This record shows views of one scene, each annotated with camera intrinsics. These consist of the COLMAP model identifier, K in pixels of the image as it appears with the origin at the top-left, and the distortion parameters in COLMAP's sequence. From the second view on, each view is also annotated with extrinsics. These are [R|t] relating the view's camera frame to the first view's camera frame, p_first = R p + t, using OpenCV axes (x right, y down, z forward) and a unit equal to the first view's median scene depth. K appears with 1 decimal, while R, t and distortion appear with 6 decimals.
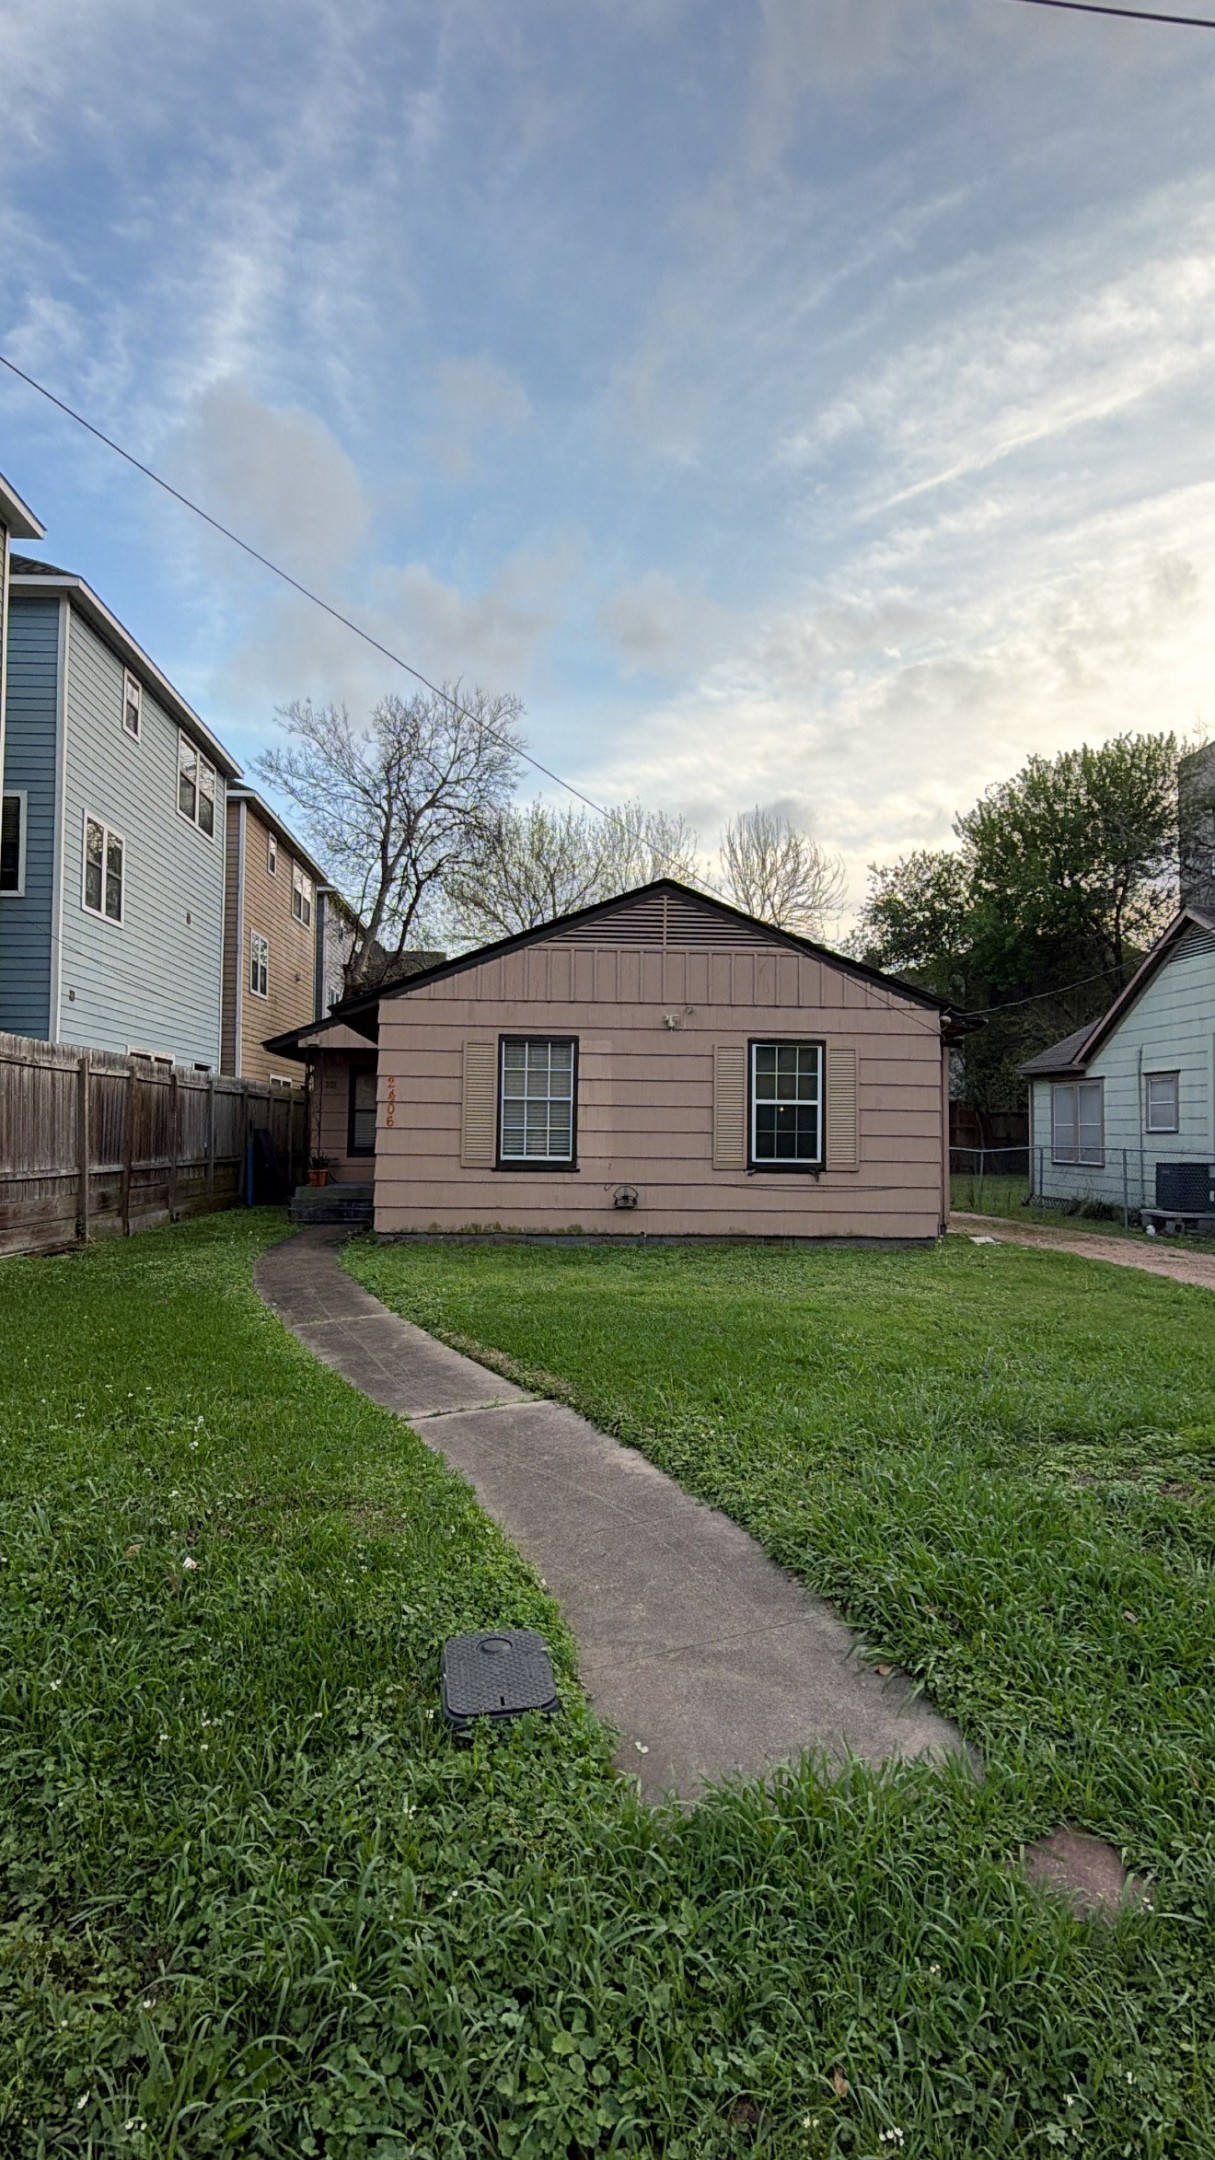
lens RADIAL K [[1109.8, 0, 605.2], [0, 1109.8, 1092.8], [0, 0, 1]] dist [0.005409, 0.001423]
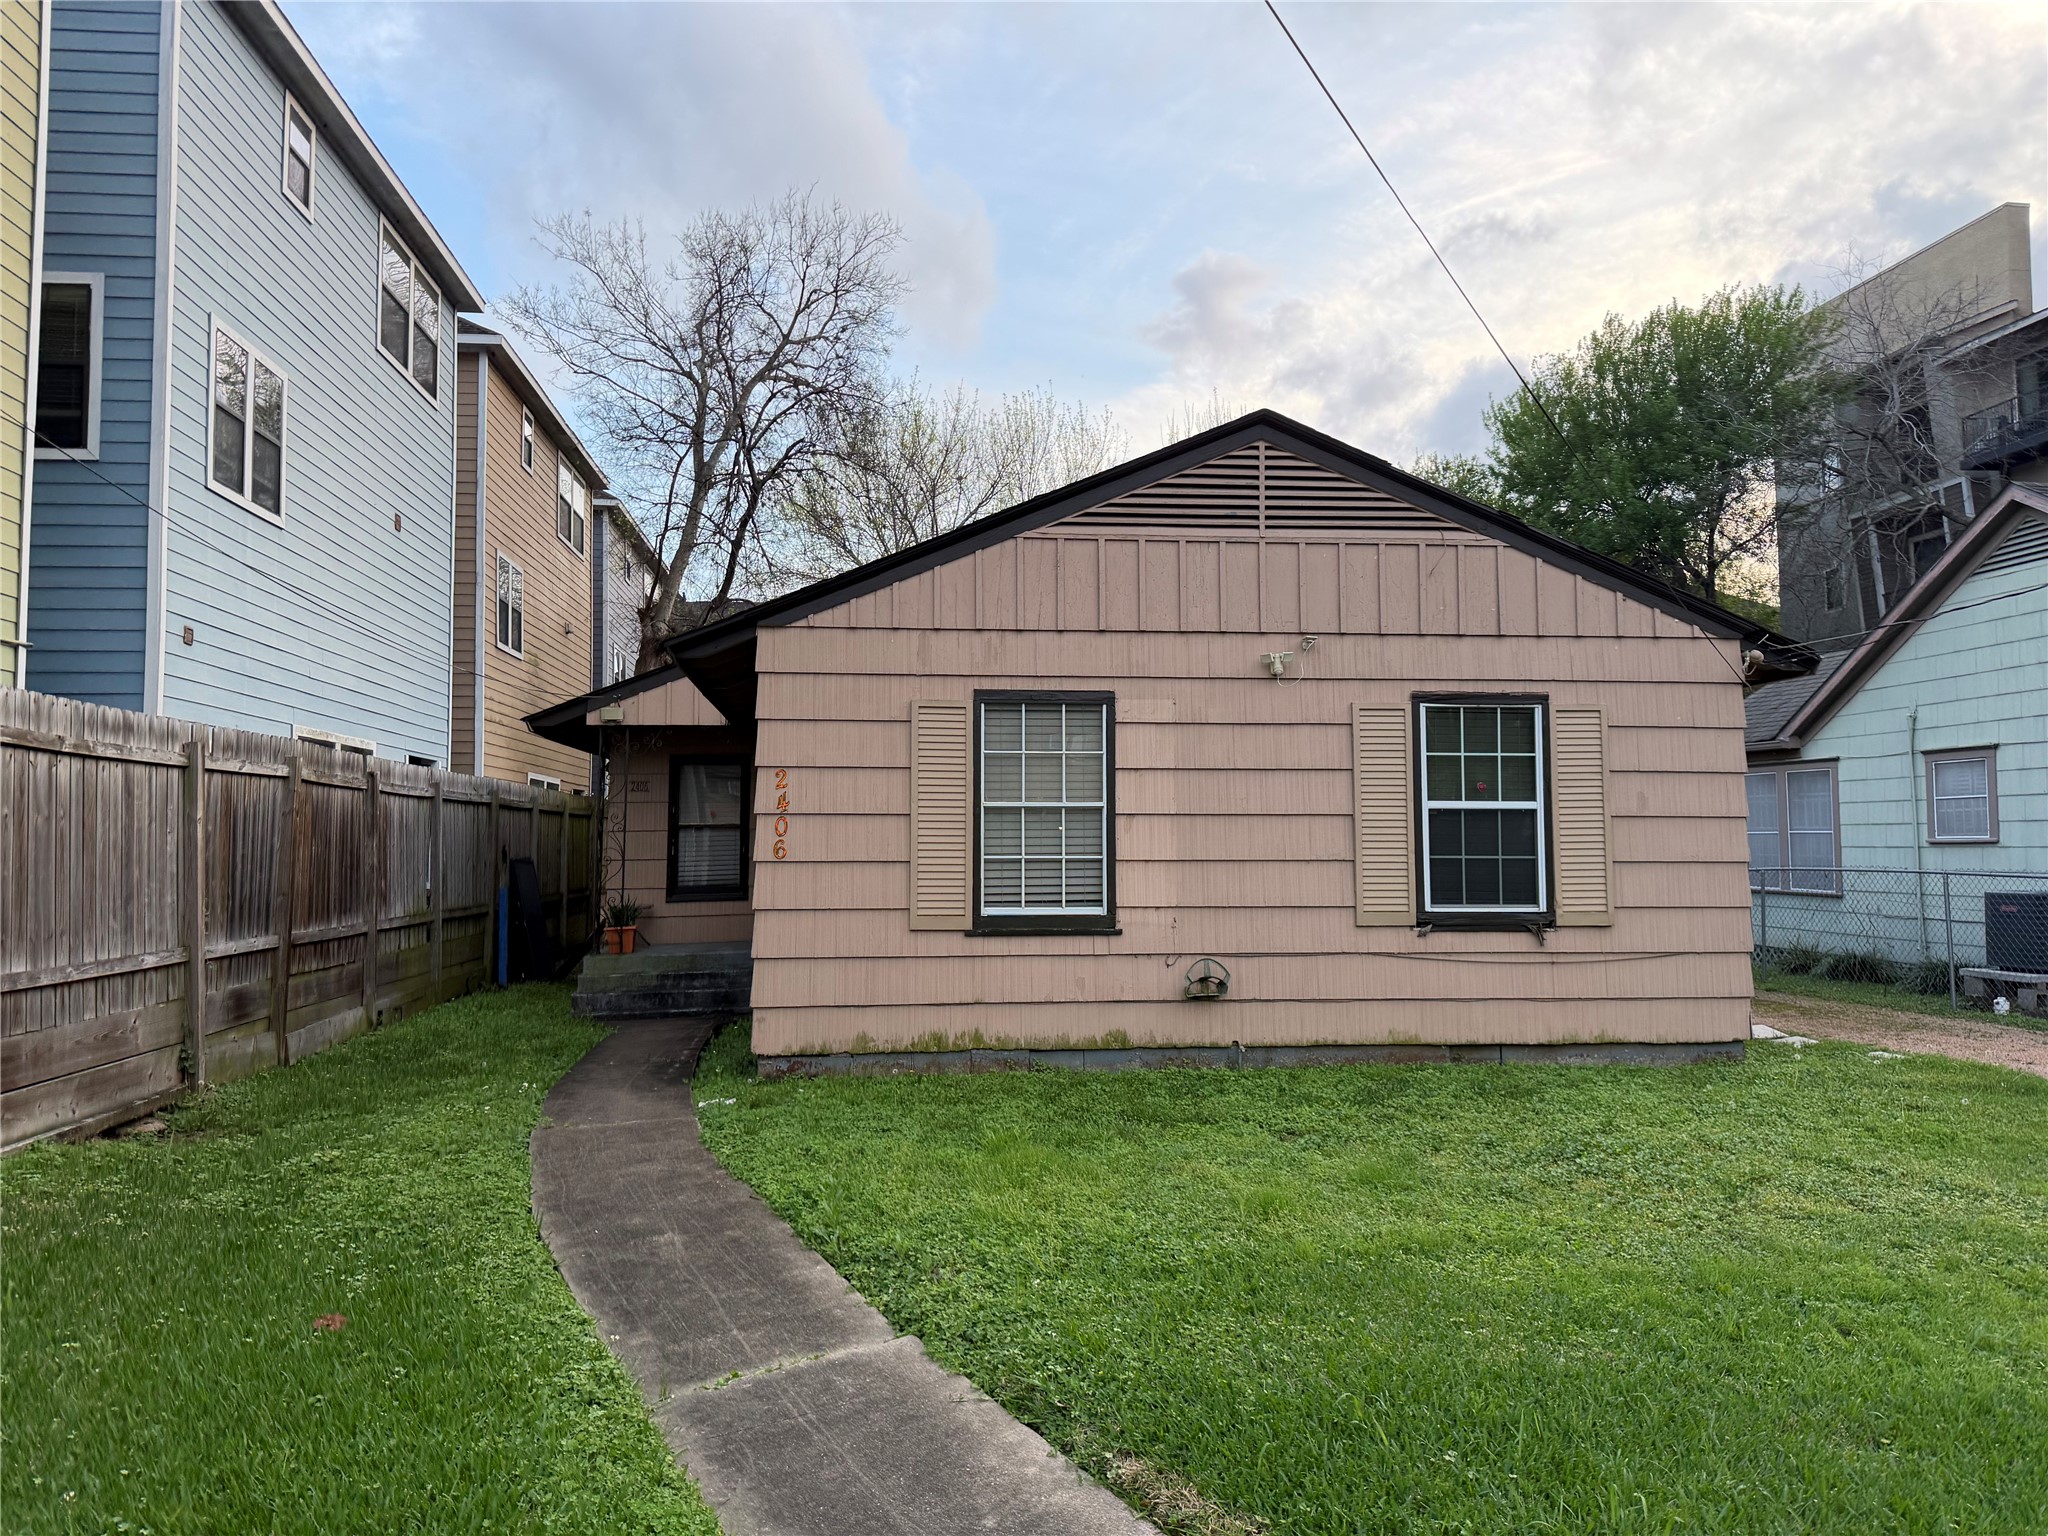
lens RADIAL K [[1433.8, 0, 1039.6], [0, 1433.8, 752.3], [0, 0, 1]] dist [0.050734, -0.041659]
pose [[0.998255, -0.012178, 0.057775, -0.089210], [0.013811, 0.999514, -0.027950, -0.000771], [-0.057406, 0.028699, 0.997938, 0.238398]]
